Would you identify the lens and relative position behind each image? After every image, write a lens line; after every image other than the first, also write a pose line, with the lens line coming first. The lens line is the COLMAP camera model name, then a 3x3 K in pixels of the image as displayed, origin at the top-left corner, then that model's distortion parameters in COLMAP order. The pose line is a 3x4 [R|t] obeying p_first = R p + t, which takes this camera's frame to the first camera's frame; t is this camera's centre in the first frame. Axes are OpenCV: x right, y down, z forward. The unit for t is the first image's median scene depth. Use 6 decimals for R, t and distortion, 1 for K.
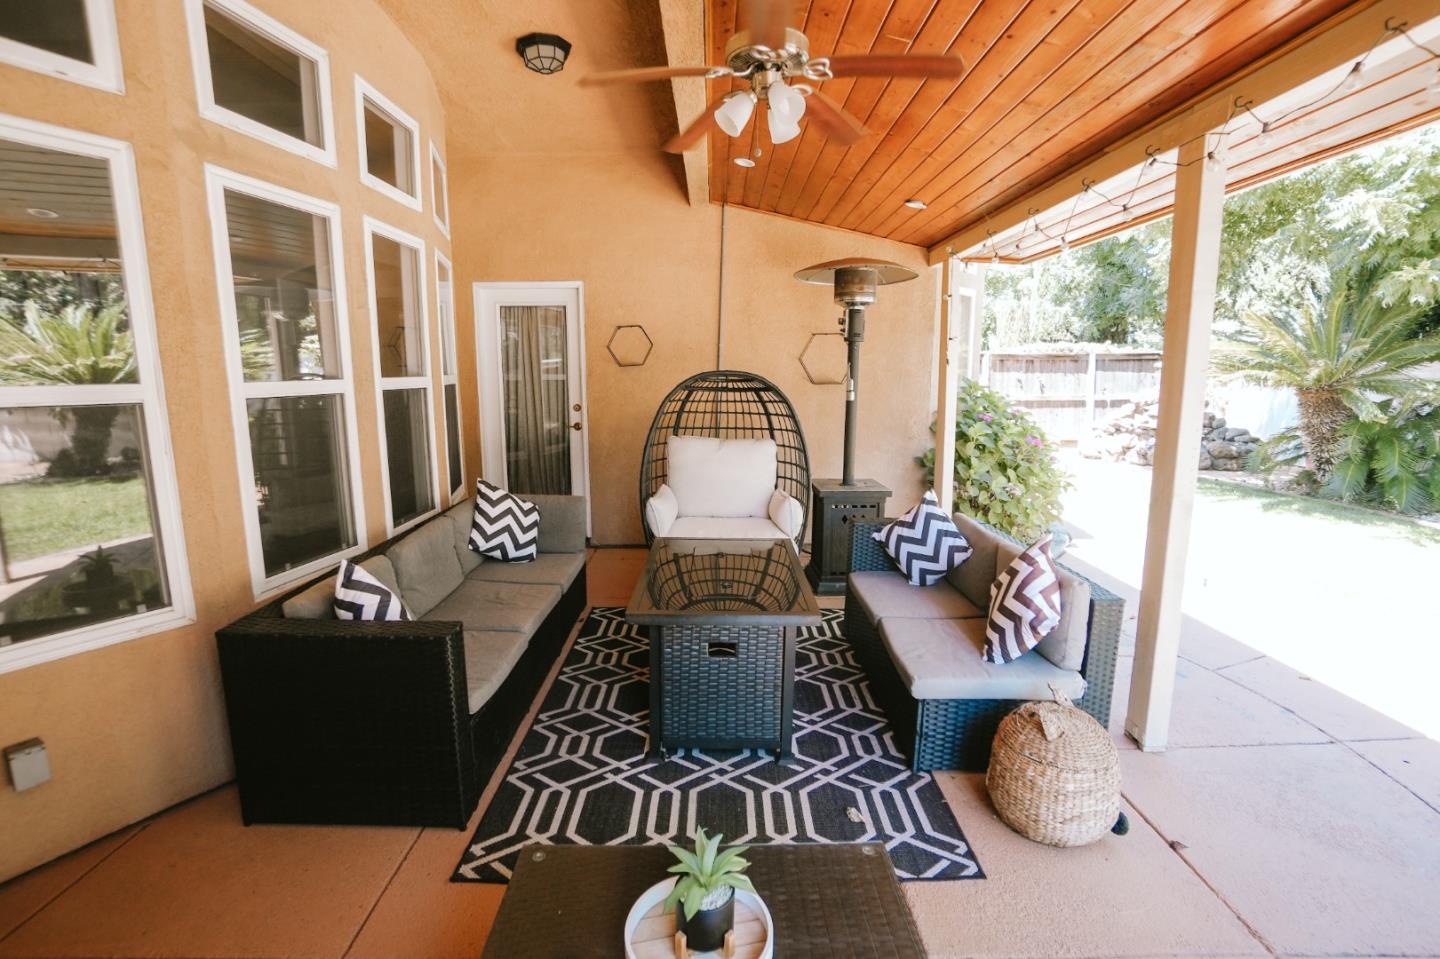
lens RADIAL K [[666.5, 0, 720.0], [0, 666.5, 479.5], [0, 0, 1]] dist [-0.062137, 0.025695]
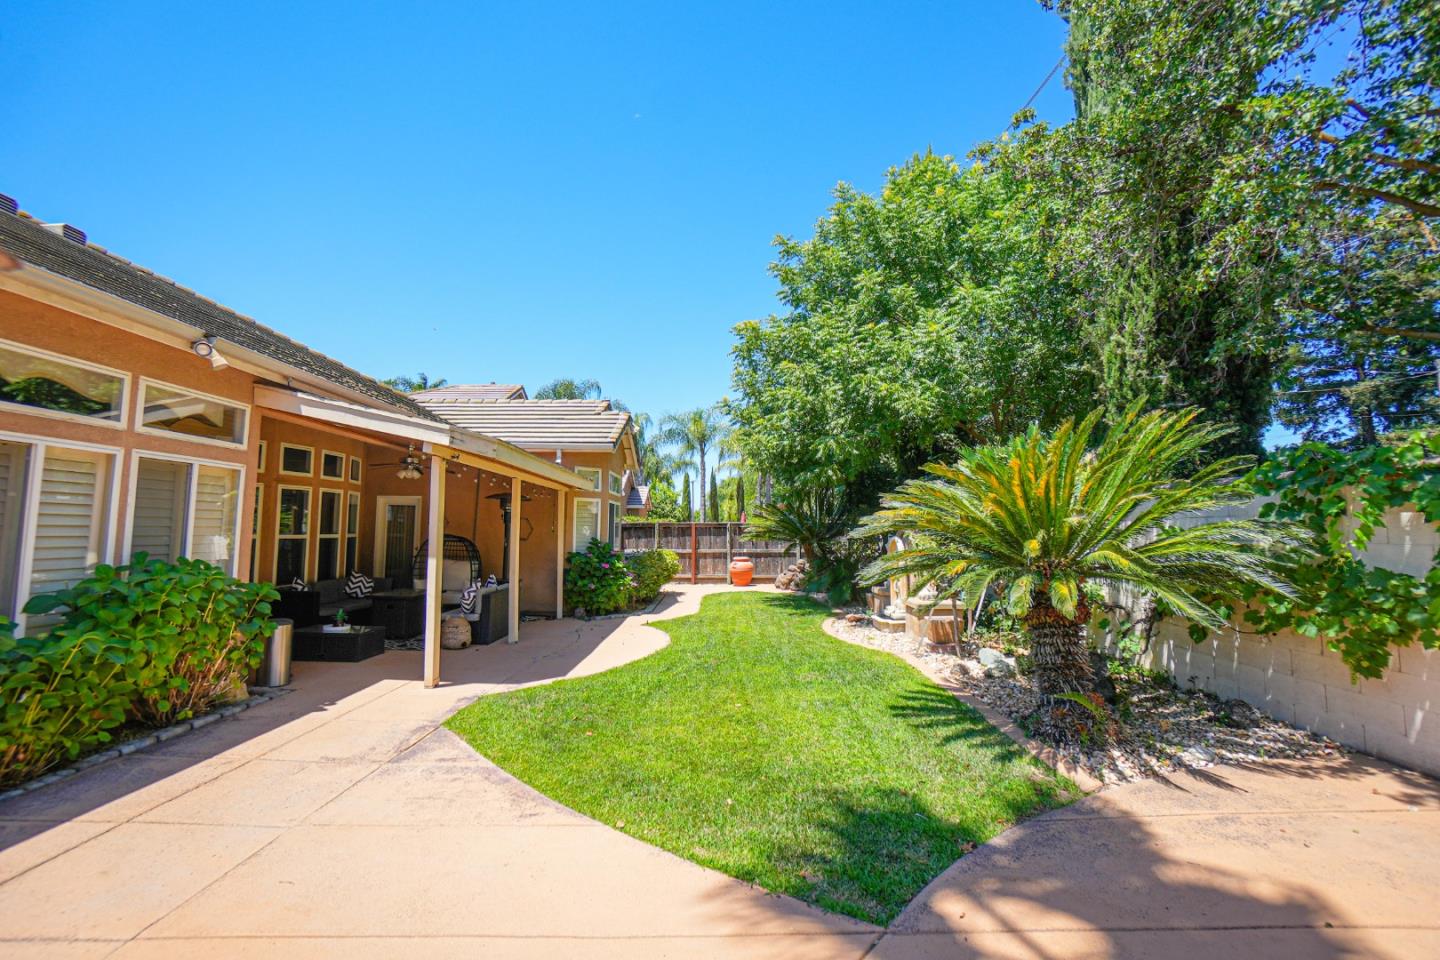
lens RADIAL K [[638.5, 0, 720.0], [0, 638.5, 480.0], [0, 0, 1]] dist [-0.050874, 0.000057]
pose [[0.999873, 0.010411, -0.012066, 0.438698], [-0.012990, 0.971036, -0.238581, 0.086467], [0.009233, 0.238708, 0.971048, -0.601739]]
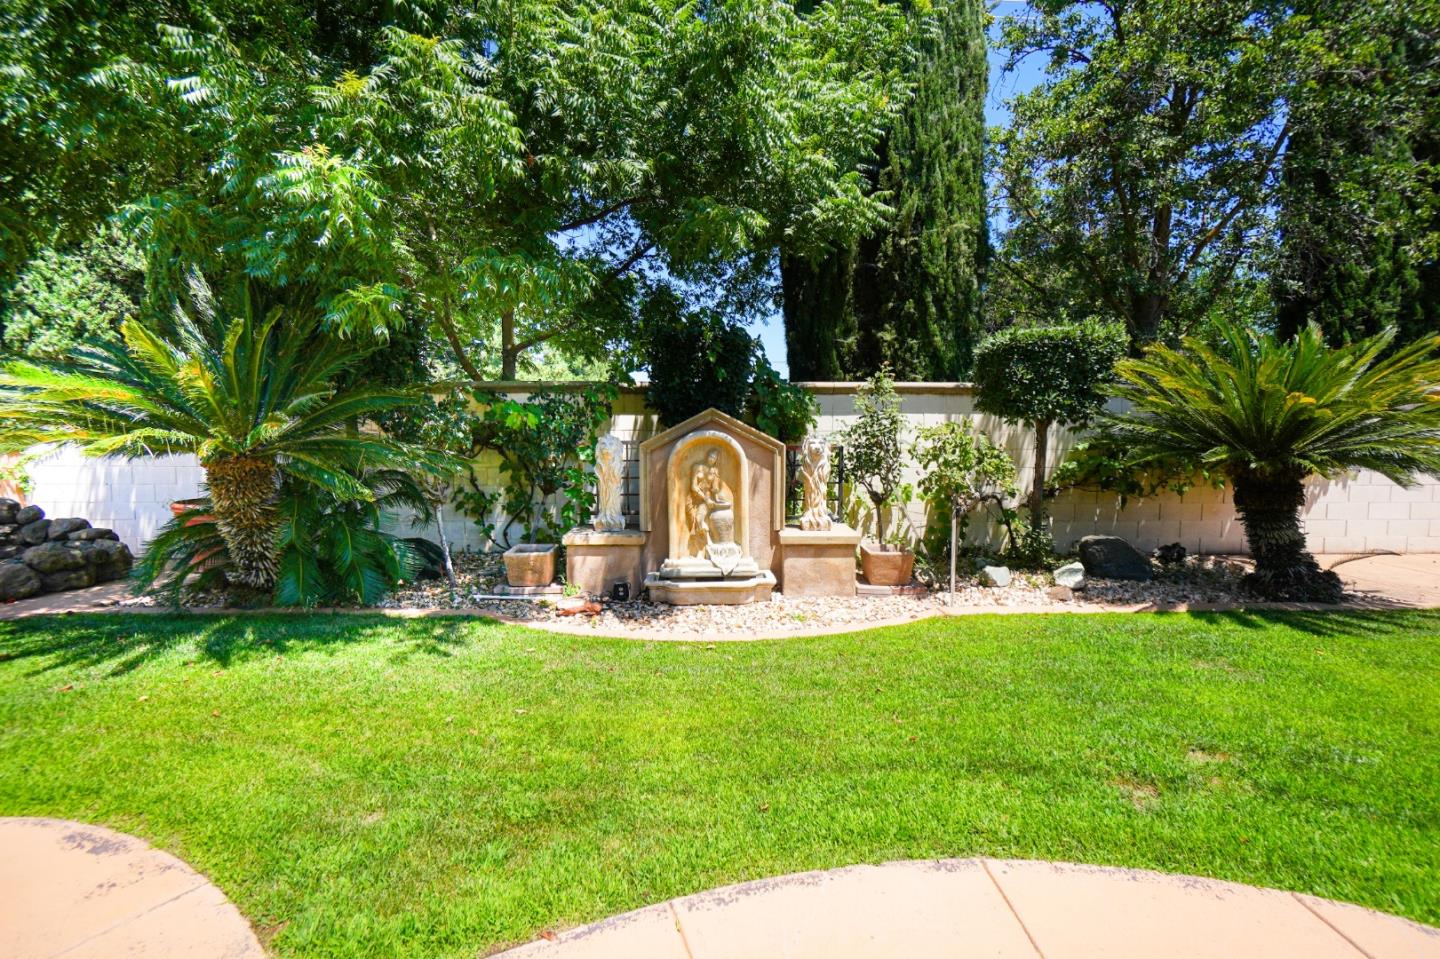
lens RADIAL K [[666.5, 0, 720.0], [0, 666.5, 479.5], [0, 0, 1]] dist [-0.062137, 0.025695]
pose [[0.022202, -0.065880, 0.997580, 0.164875], [0.161635, 0.984936, 0.061448, -0.048550], [-0.986601, 0.159880, 0.032516, 0.306219]]
